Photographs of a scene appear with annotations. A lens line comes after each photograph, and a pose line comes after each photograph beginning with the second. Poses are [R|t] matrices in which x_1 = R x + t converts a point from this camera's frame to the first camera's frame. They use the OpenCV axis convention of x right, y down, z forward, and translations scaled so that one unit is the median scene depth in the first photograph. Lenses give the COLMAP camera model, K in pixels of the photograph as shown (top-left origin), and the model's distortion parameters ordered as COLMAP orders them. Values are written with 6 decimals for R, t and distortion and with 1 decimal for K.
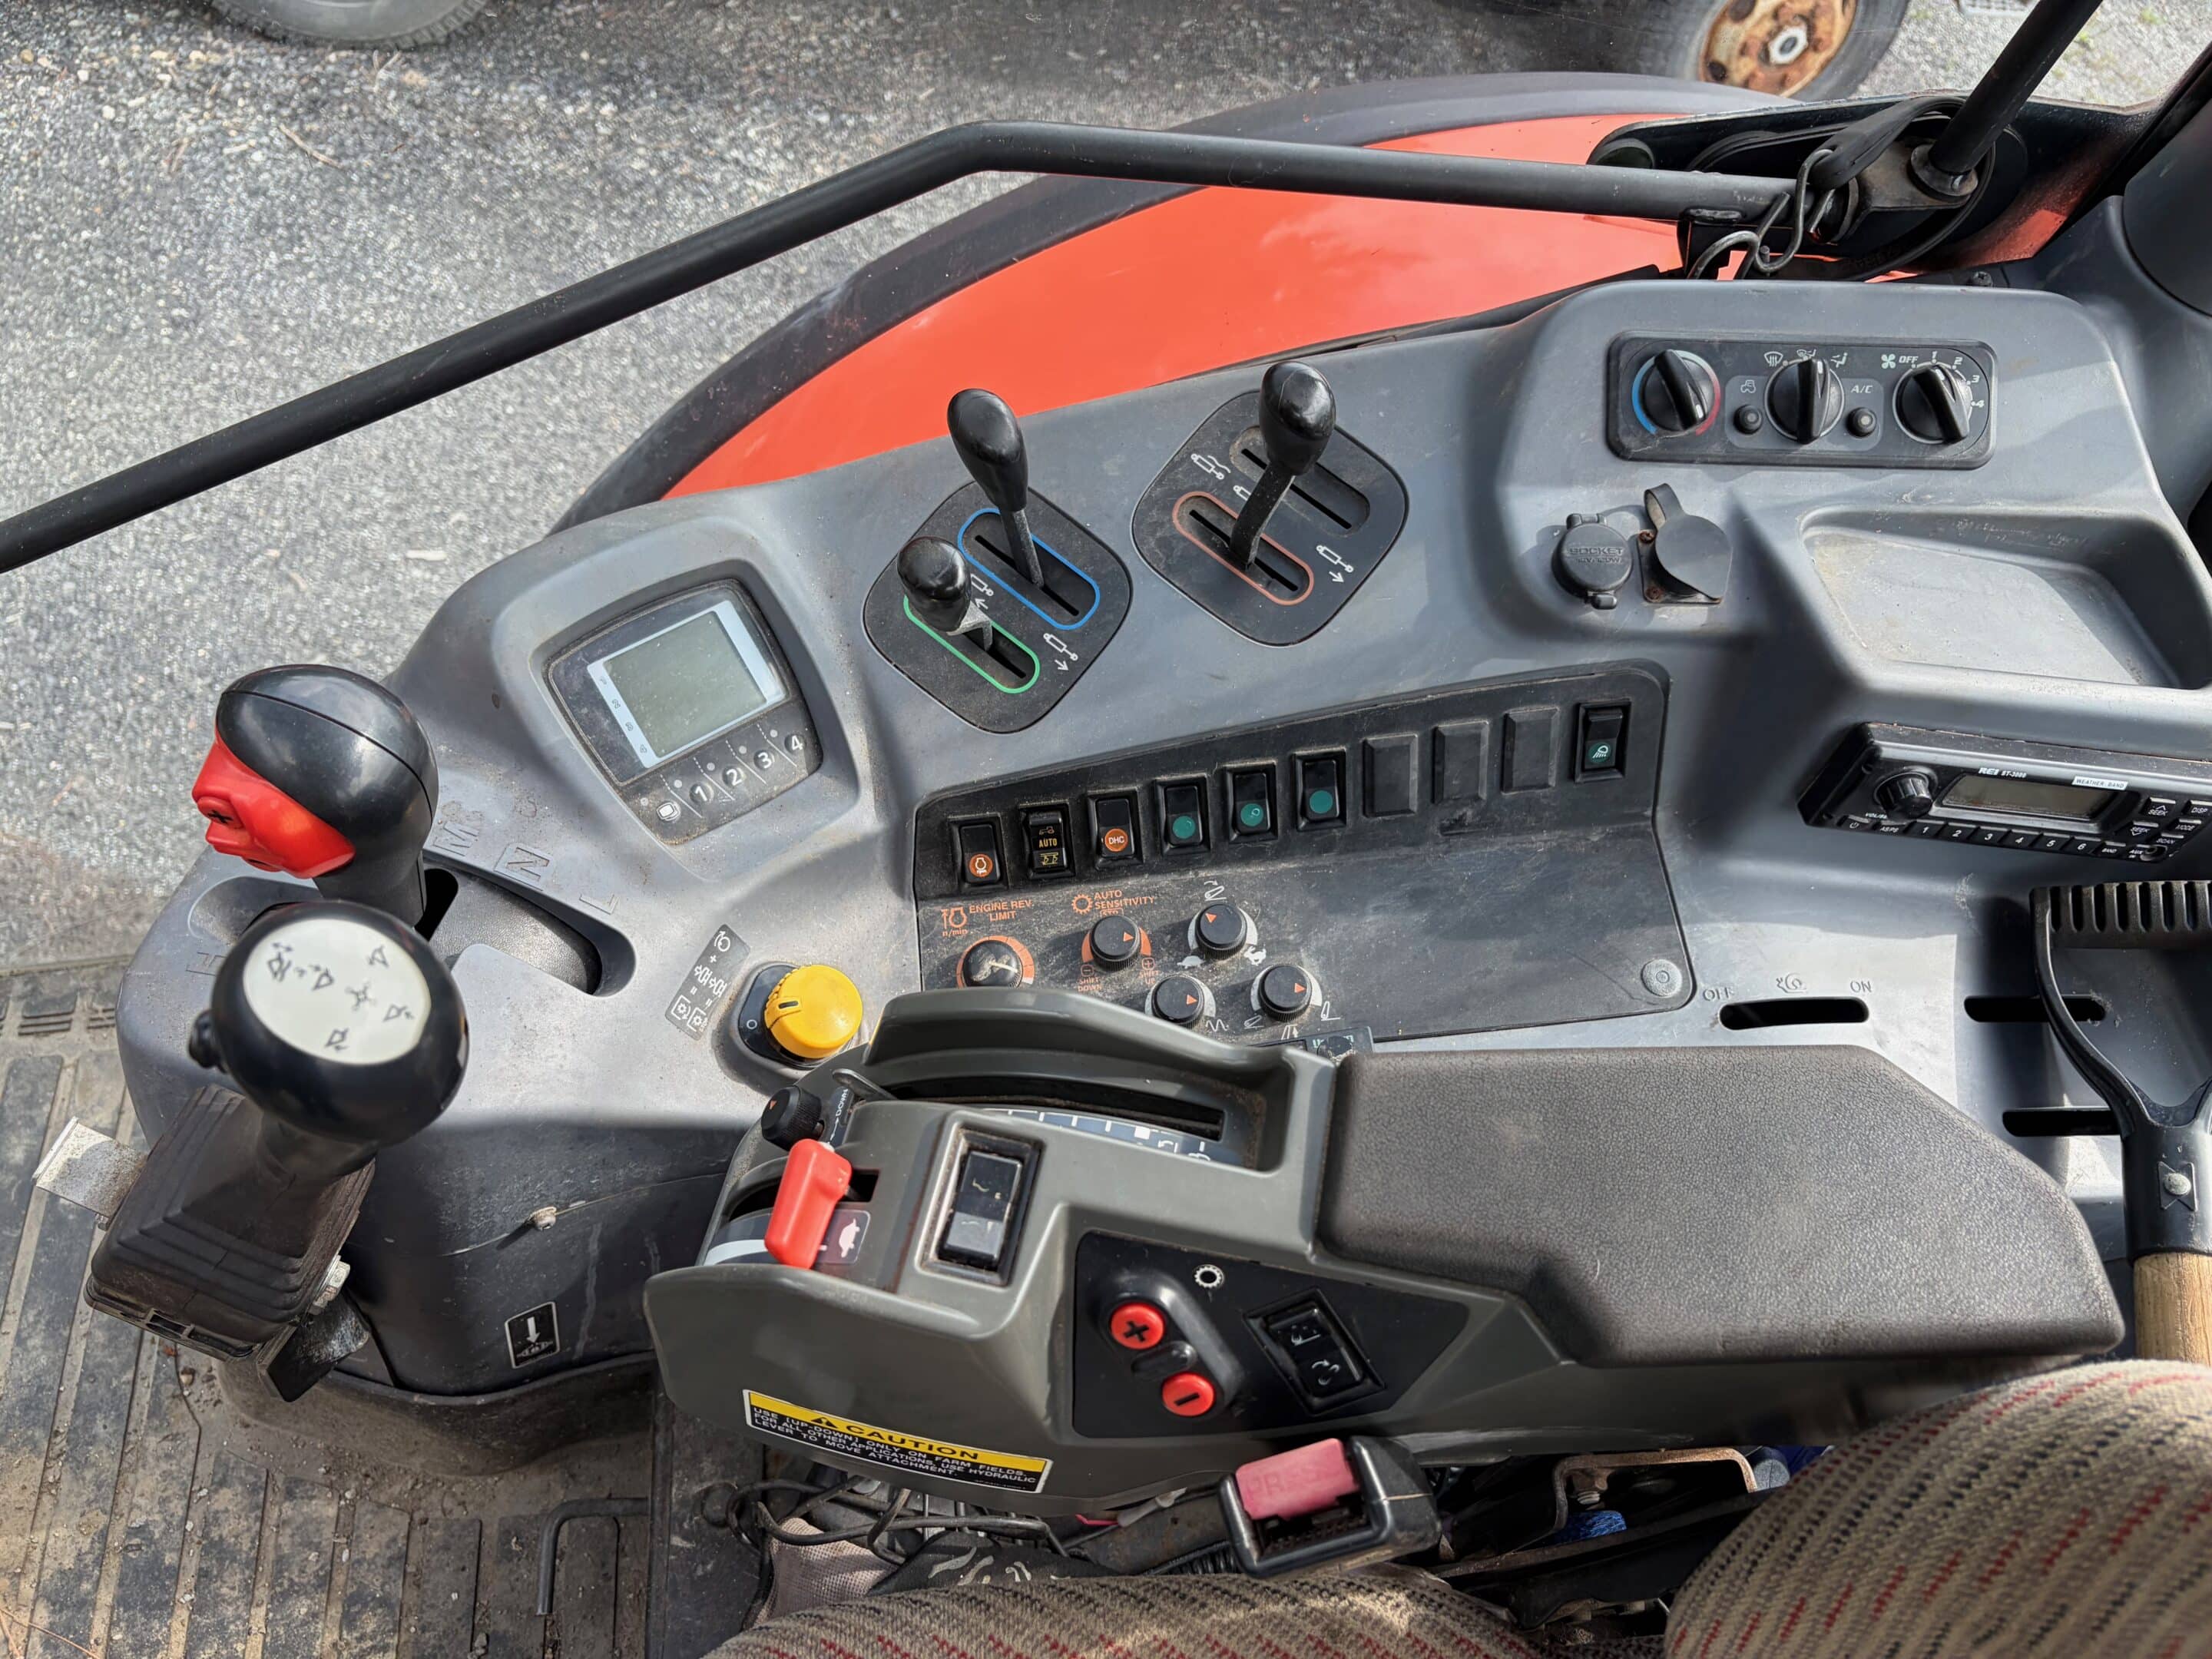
lens RADIAL K [[1646.5, 0, 1117.7], [0, 1646.5, 844.1], [0, 0, 1]] dist [0.059035, -0.063913]
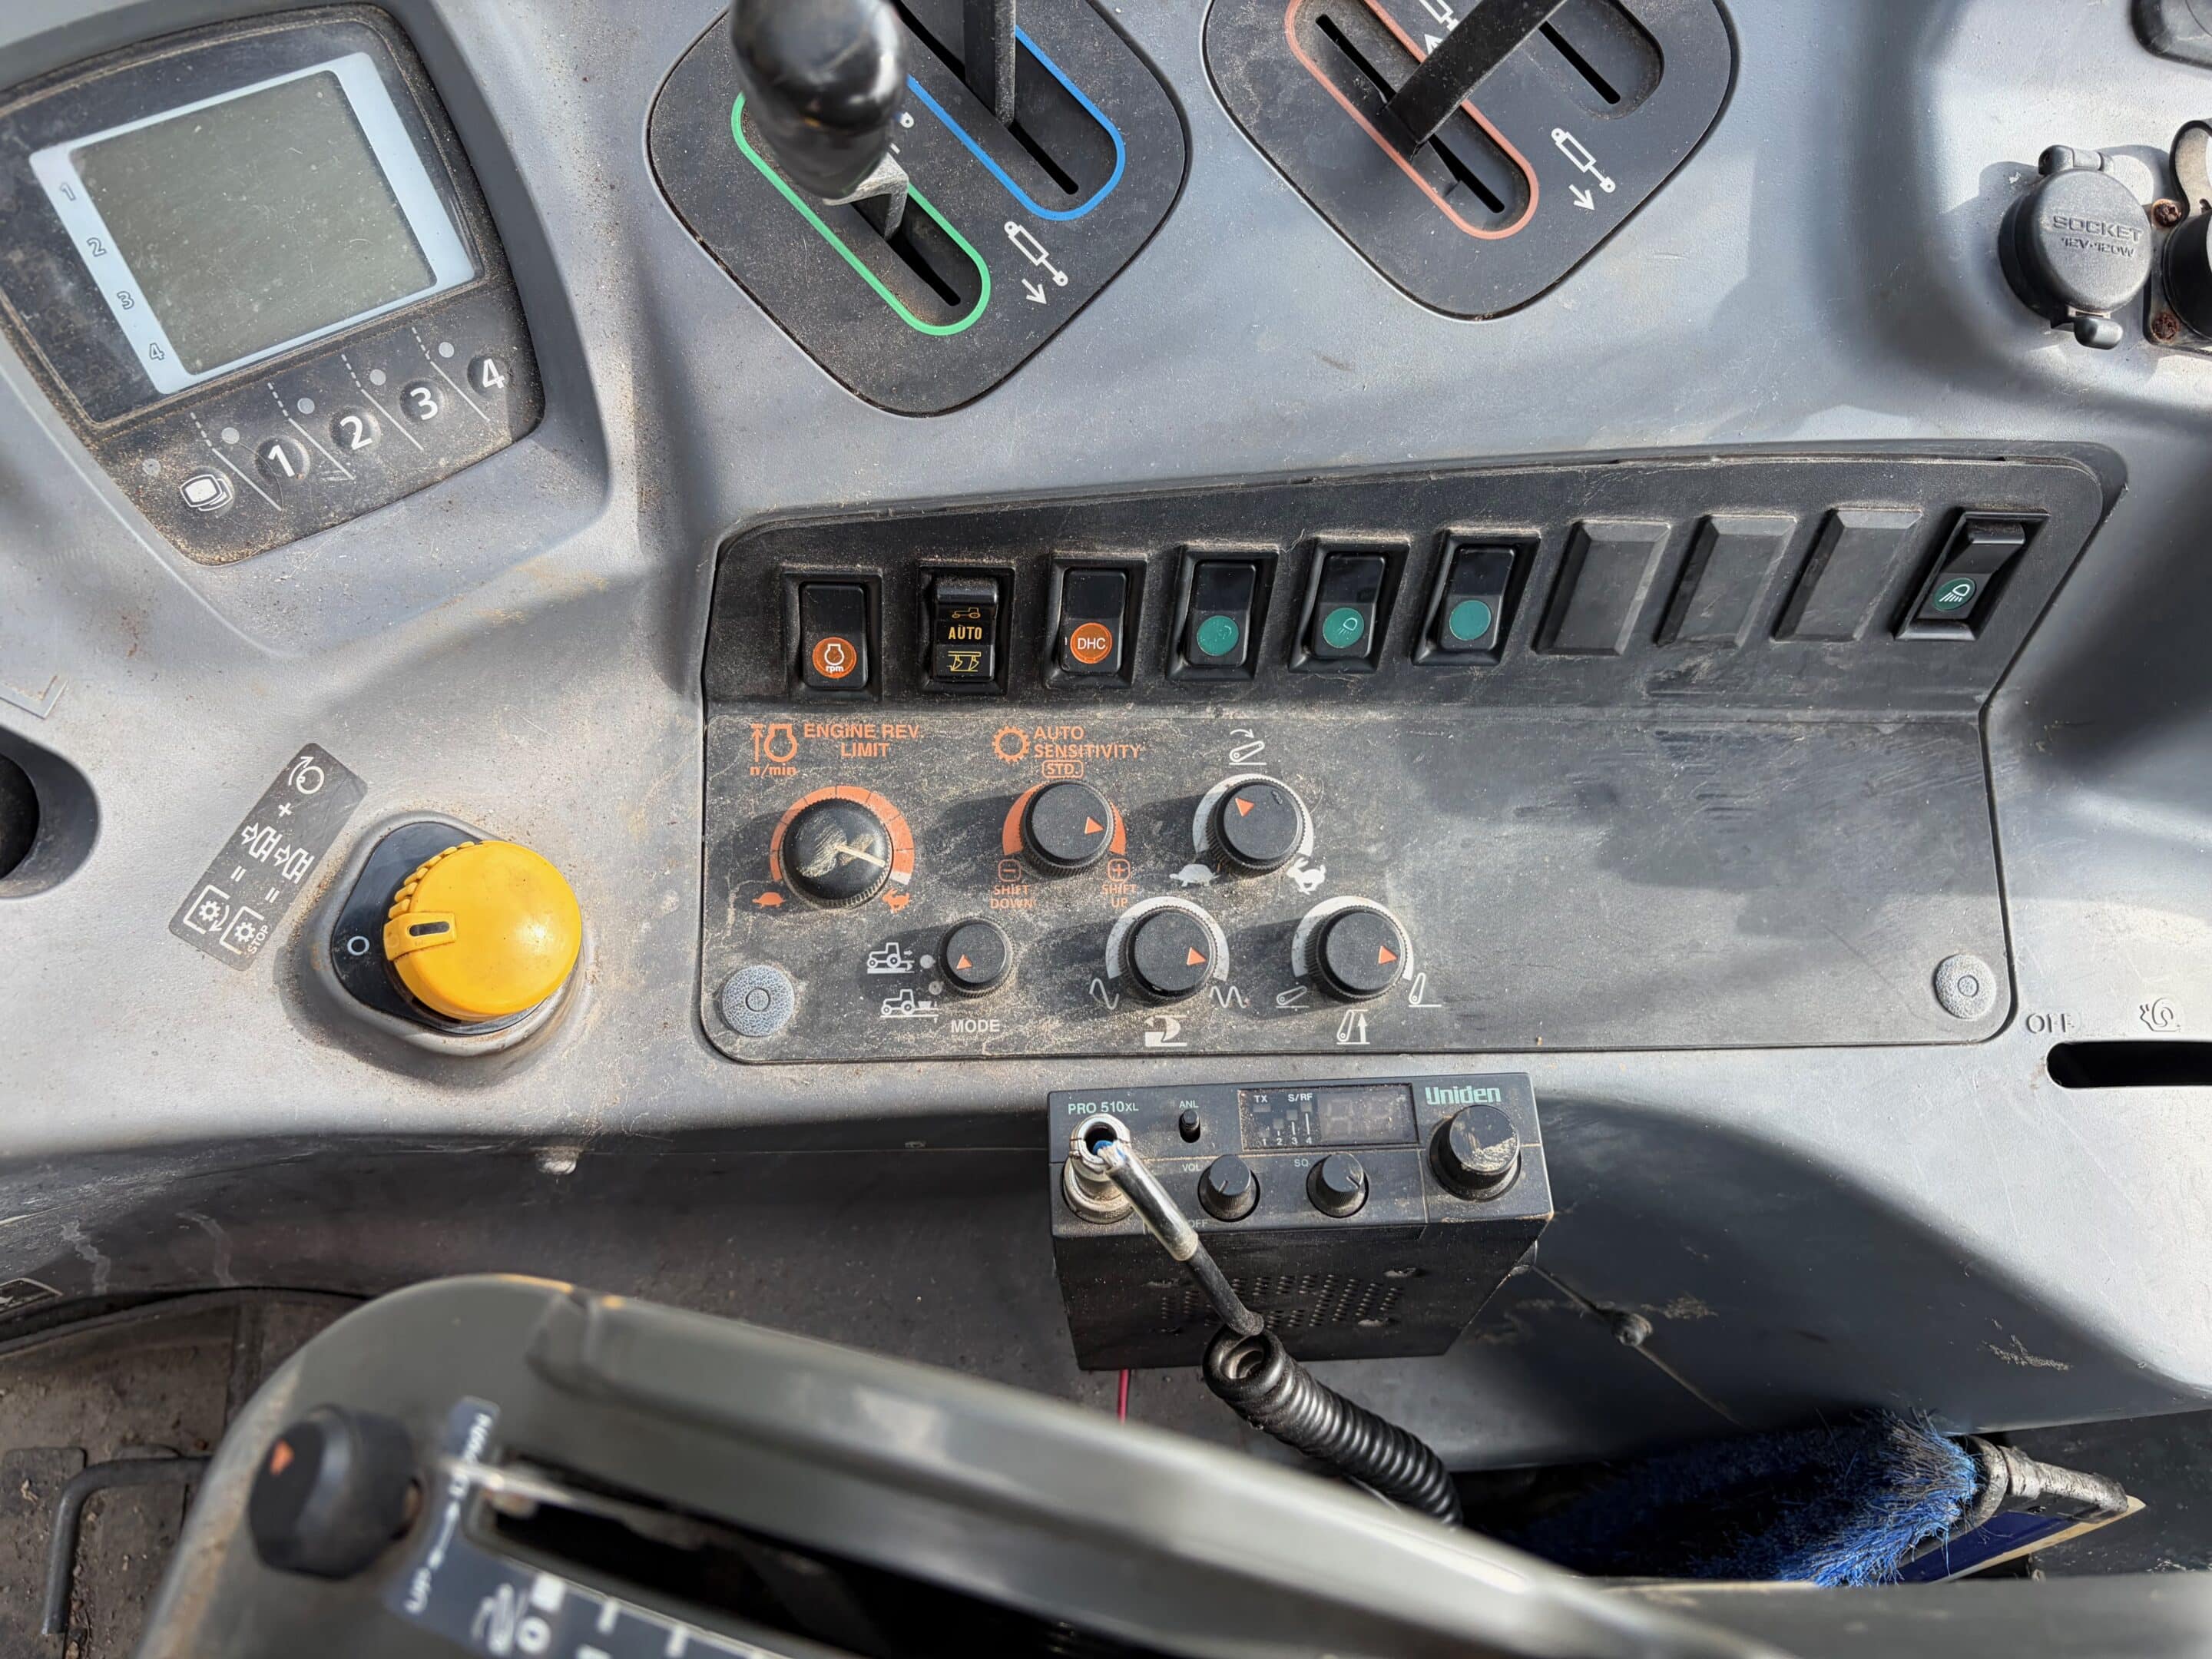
lens RADIAL K [[1735.8, 0, 1106.0], [0, 1735.8, 829.5], [0, 0, 1]] dist [0.018996, -0.029338]
pose [[0.986075, 0.110030, 0.124701, -0.061215], [-0.135239, 0.966930, 0.216235, -0.067879], [-0.096785, -0.230088, 0.968345, 0.438526]]
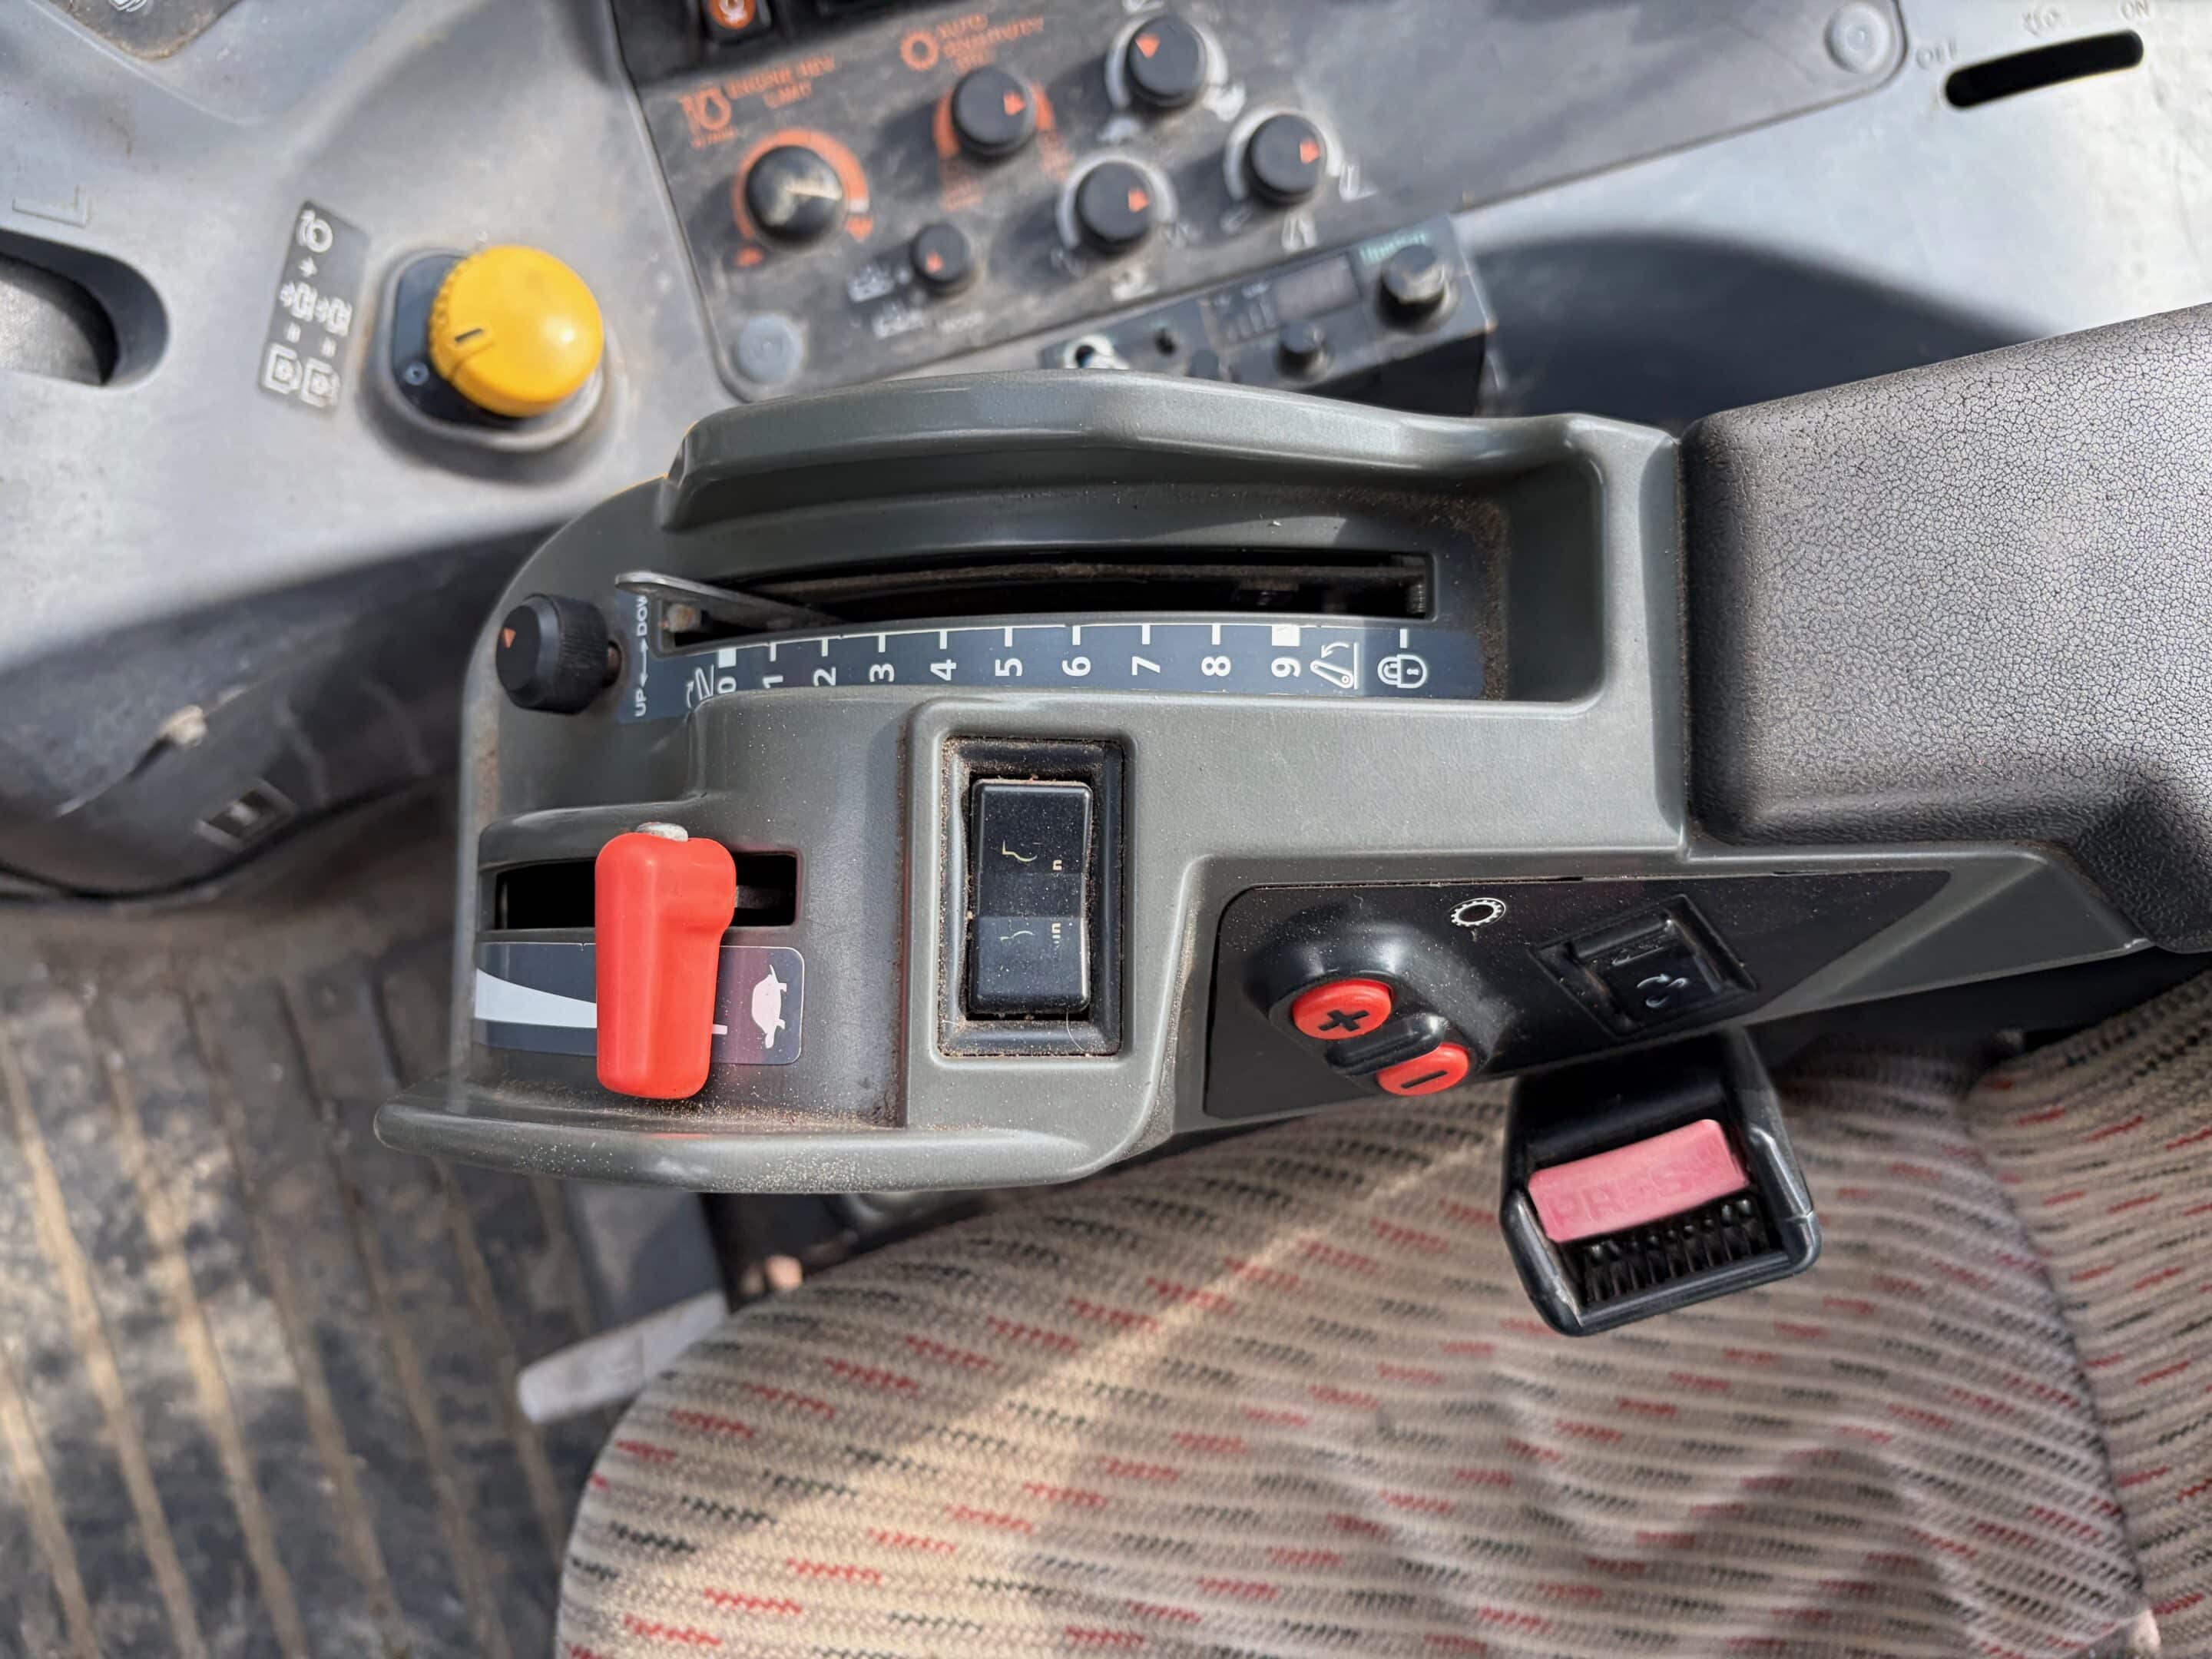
lens RADIAL K [[1735.8, 0, 1106.0], [0, 1735.8, 829.5], [0, 0, 1]] dist [0.018996, -0.029338]
pose [[0.979882, -0.185186, 0.074418, -0.055490], [0.124497, 0.858599, 0.497300, -0.025500], [-0.155988, -0.478031, 0.864381, 0.335330]]
